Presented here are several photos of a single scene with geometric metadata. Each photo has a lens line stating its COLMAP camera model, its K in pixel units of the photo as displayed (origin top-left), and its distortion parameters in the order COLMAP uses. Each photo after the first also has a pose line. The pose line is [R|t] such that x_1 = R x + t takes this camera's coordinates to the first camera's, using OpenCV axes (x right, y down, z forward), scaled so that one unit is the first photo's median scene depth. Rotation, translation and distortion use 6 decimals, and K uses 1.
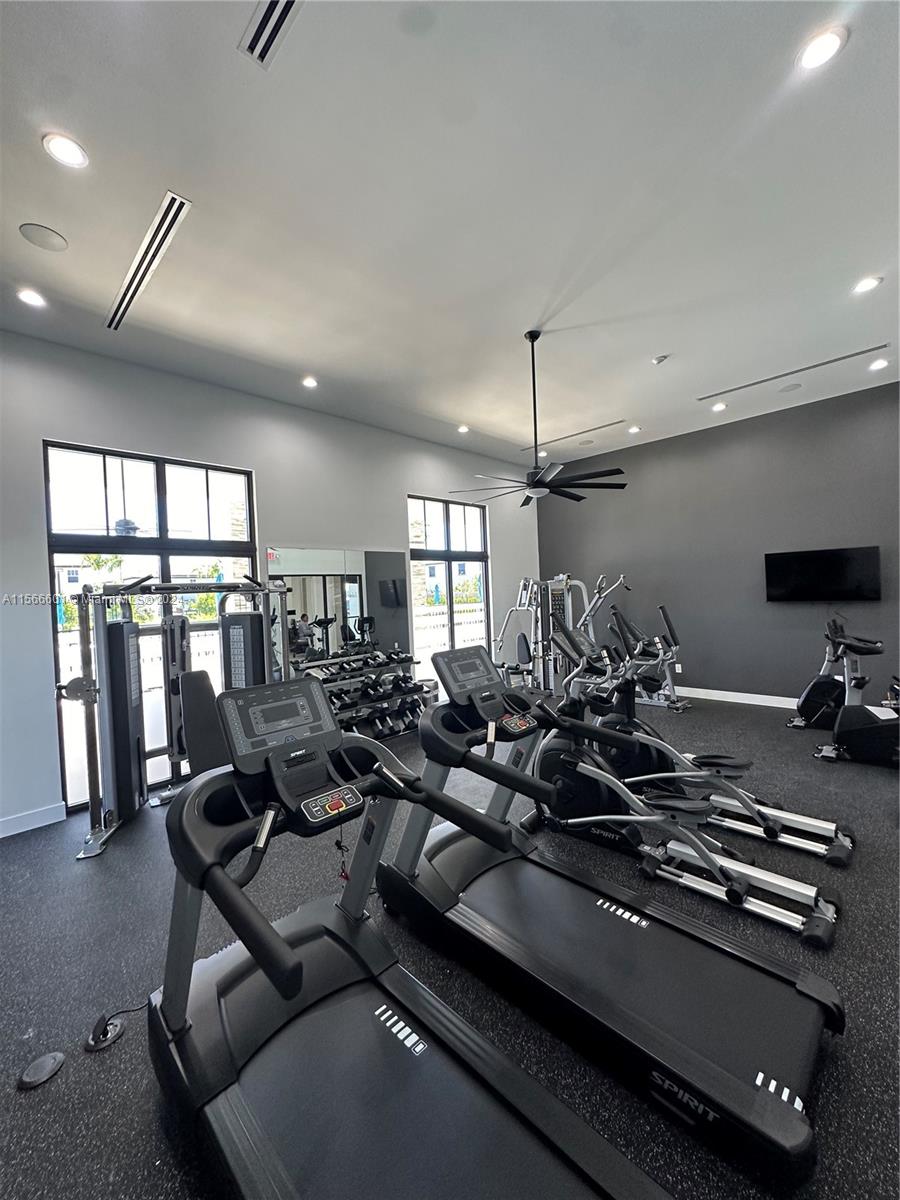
lens RADIAL K [[478.4, 0, 450.0], [0, 478.4, 600.0], [0, 0, 1]] dist [-0.003333, 0.000092]
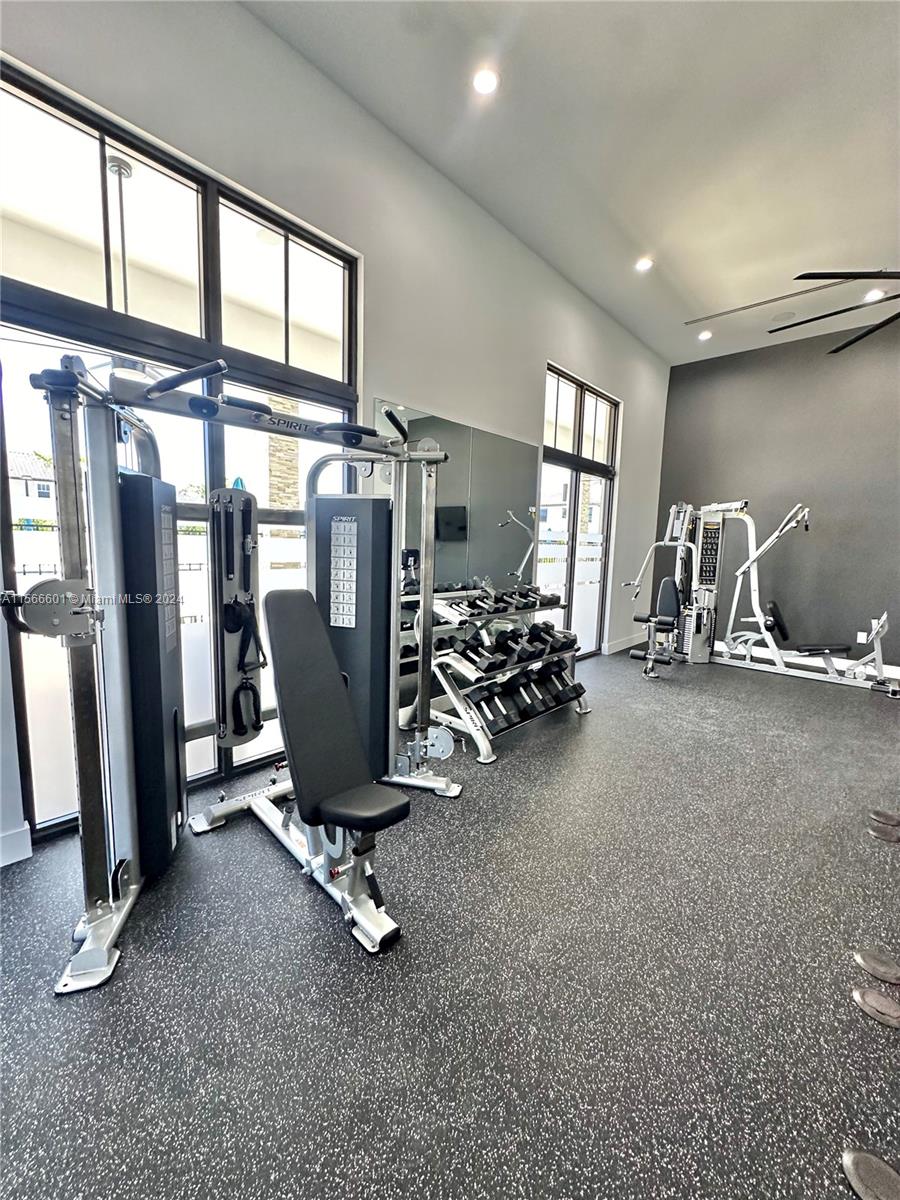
lens RADIAL K [[478.4, 0, 450.0], [0, 478.4, 600.0], [0, 0, 1]] dist [-0.003333, 0.000092]
pose [[0.996954, 0.067644, 0.038821, -0.339317], [-0.071273, 0.992297, 0.101321, 0.084331], [-0.031668, -0.103780, 0.994096, 0.433368]]
